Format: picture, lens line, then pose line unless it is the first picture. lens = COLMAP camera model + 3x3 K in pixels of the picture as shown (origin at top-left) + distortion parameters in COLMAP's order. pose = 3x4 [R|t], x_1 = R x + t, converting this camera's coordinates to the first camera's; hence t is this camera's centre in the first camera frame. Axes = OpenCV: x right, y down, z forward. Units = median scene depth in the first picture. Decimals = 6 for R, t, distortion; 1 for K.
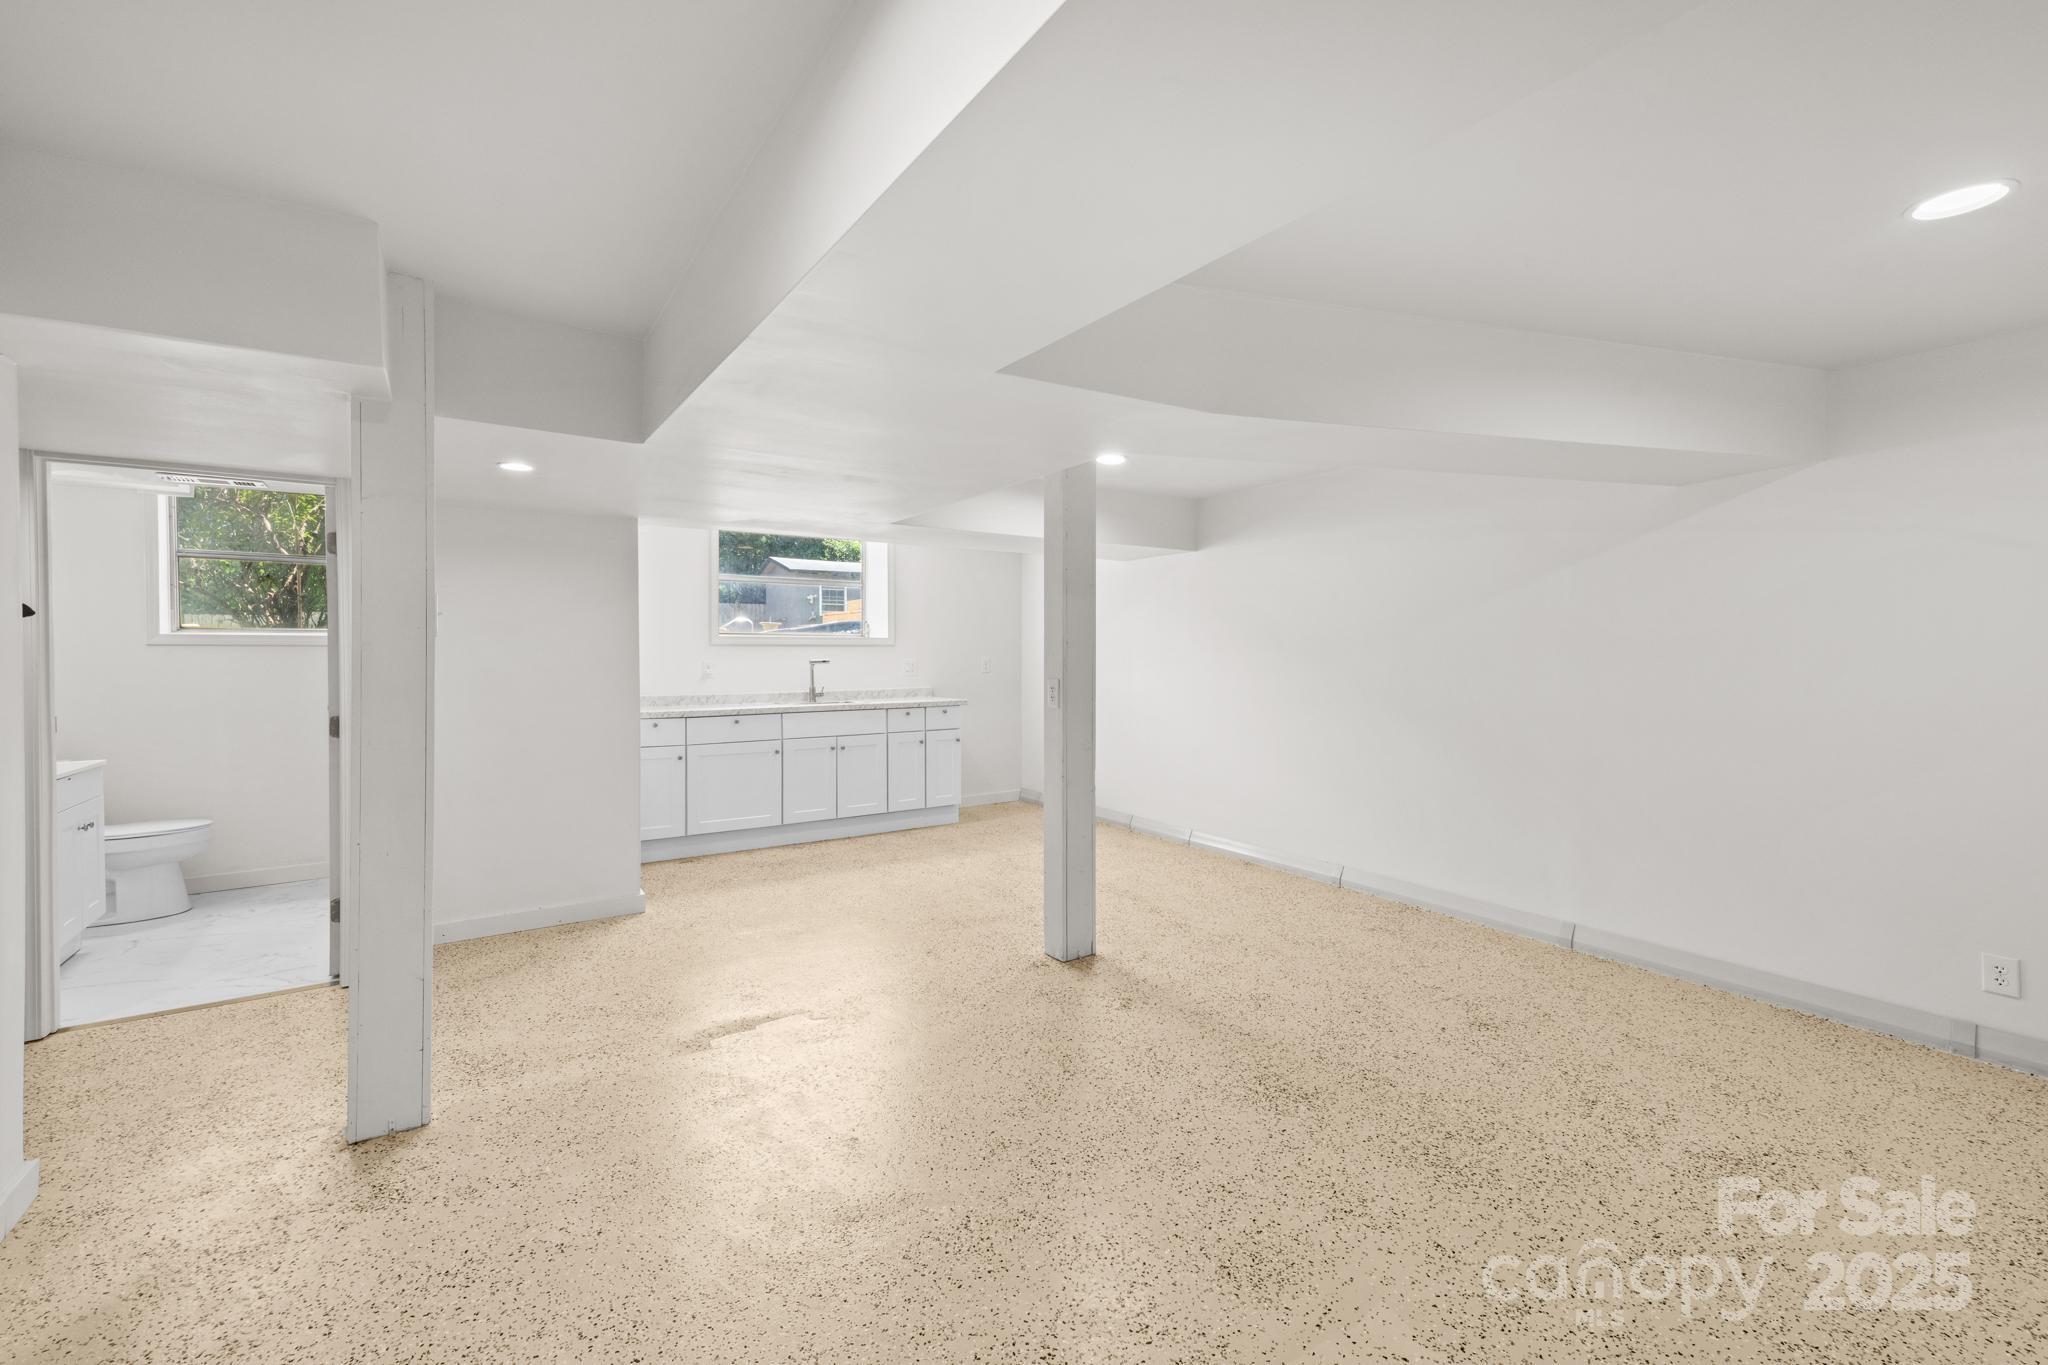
lens RADIAL K [[888.0, 0, 1024.9], [0, 888.0, 653.5], [0, 0, 1]] dist [-0.000117, -0.000008]
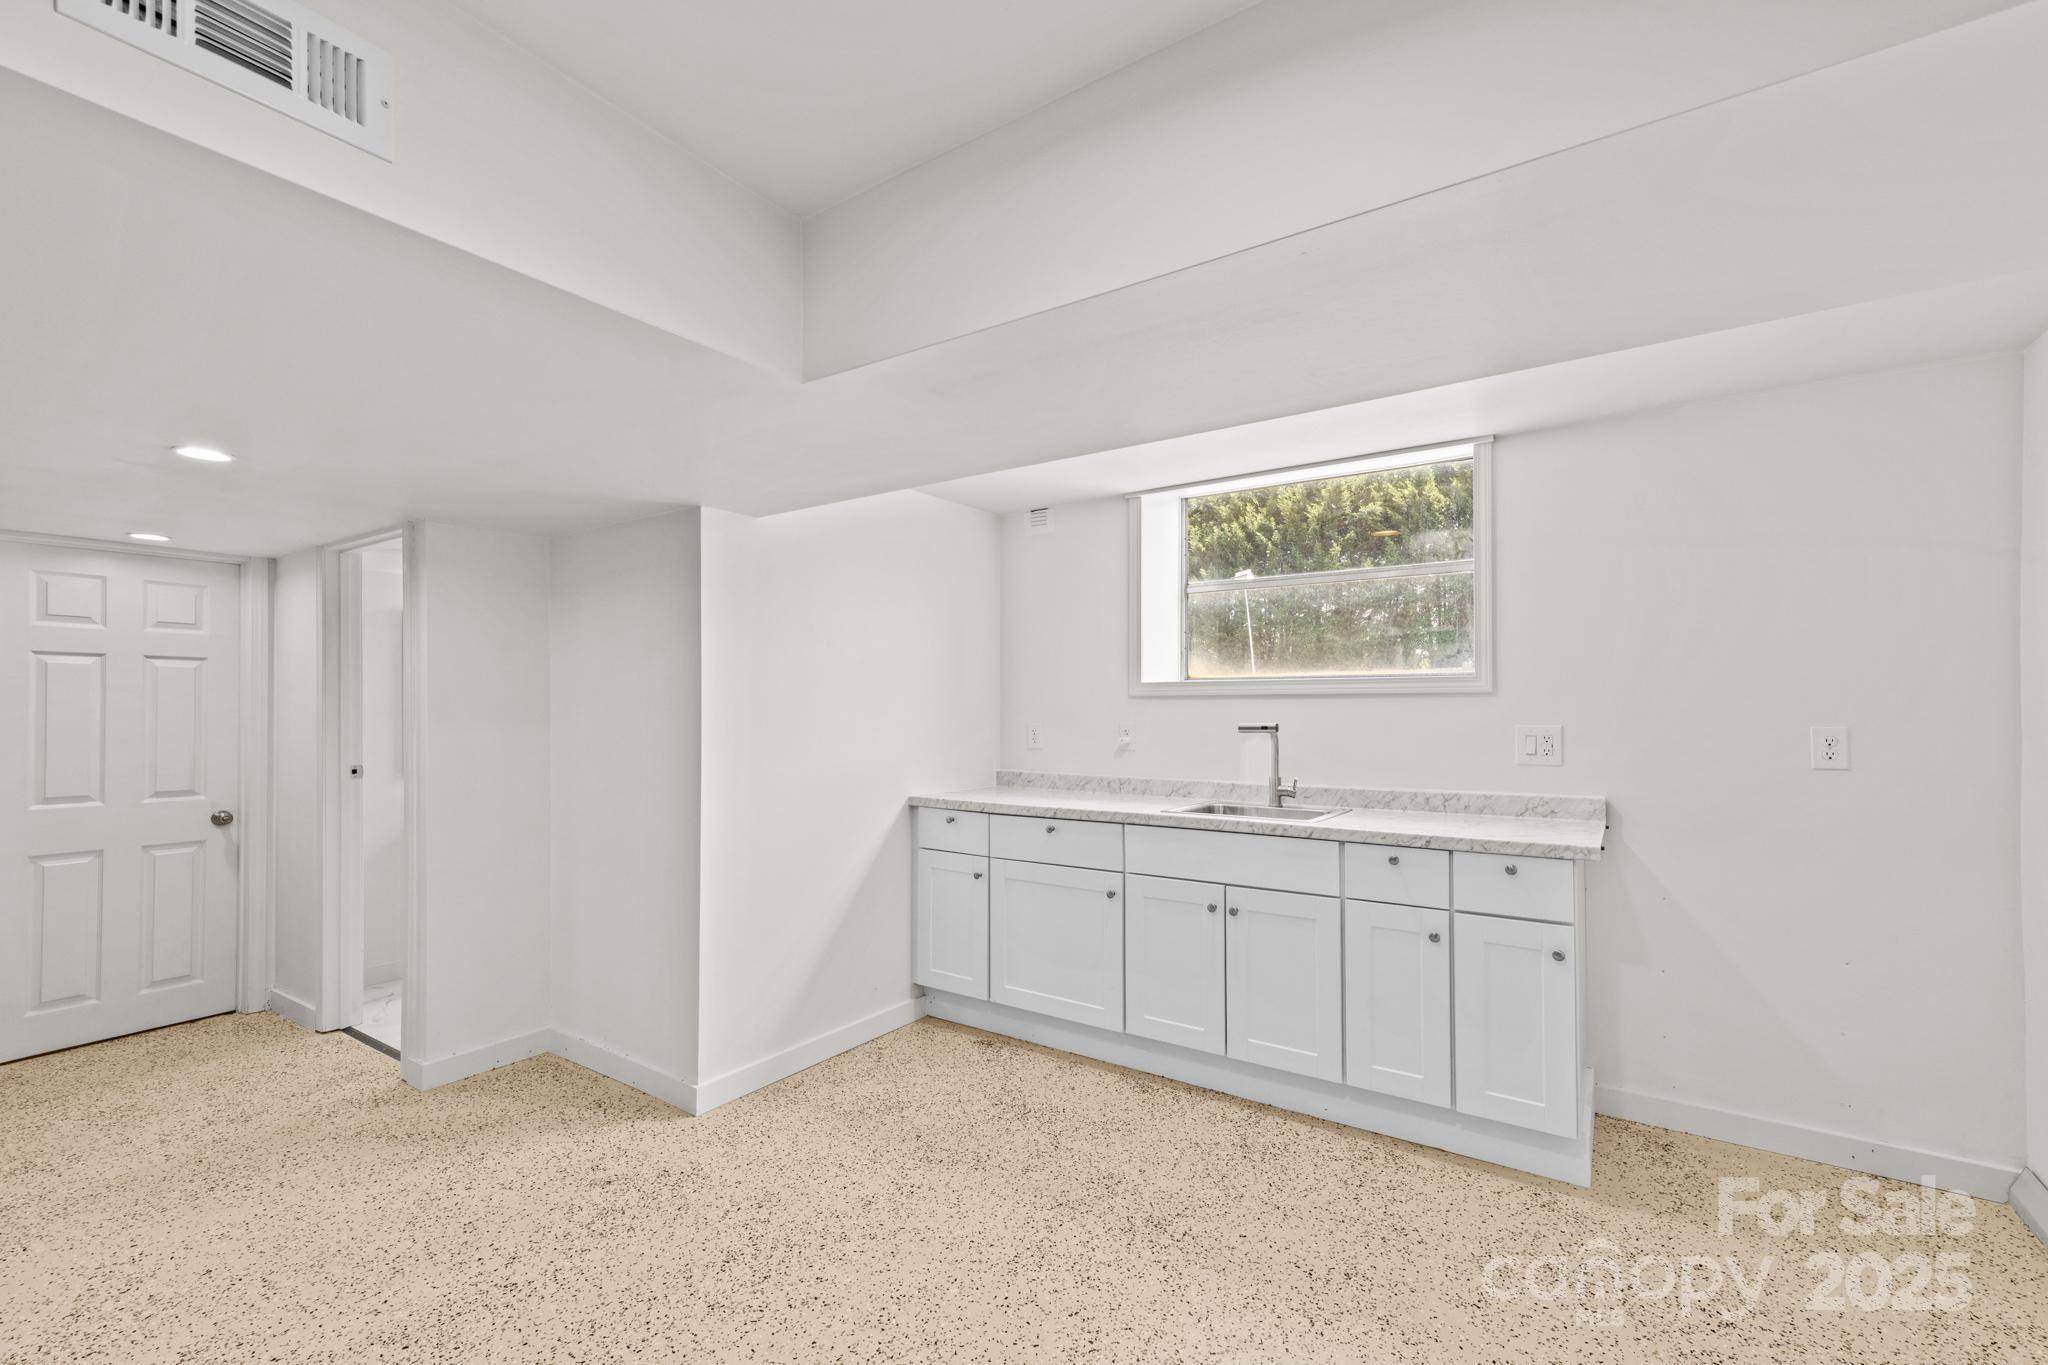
lens RADIAL K [[901.0, 0, 1024.0], [0, 901.0, 682.5], [0, 0, 1]] dist [0.000376, 0.000003]
pose [[0.401754, -0.019978, -0.915530, 0.200544], [-0.006420, 0.999676, -0.024631, -0.003696], [0.915725, 0.015773, 0.401495, 0.732070]]
